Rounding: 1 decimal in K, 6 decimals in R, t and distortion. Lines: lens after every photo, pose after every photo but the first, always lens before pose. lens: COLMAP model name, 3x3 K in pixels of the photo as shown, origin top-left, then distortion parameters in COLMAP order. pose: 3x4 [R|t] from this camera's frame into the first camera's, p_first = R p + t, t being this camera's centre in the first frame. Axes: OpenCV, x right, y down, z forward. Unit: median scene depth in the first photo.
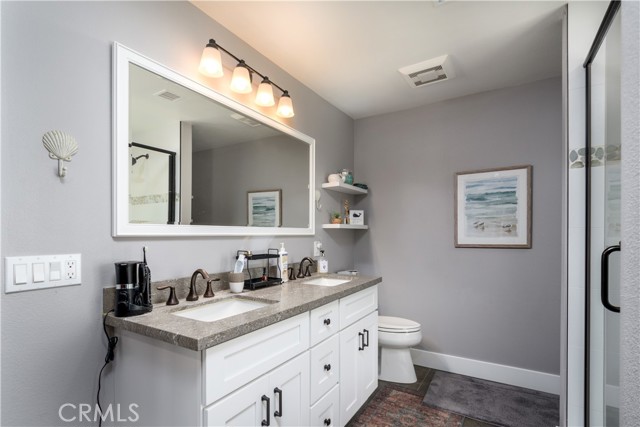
lens RADIAL K [[315.0, 0, 310.6], [0, 315.0, 231.8], [0, 0, 1]] dist [0.005624, -0.000248]
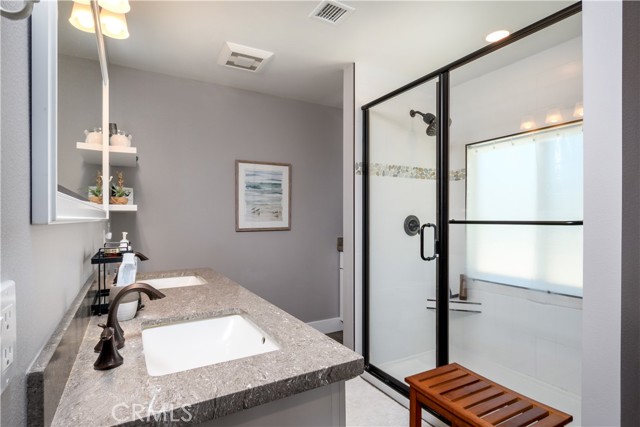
lens RADIAL K [[331.7, 0, 318.9], [0, 331.7, 218.0], [0, 0, 1]] dist [0.023205, 0.000534]
pose [[0.463842, -0.002223, 0.885915, -0.413473], [-0.000924, 0.999995, 0.002993, 0.000488], [-0.885917, -0.002207, 0.463838, 0.266706]]
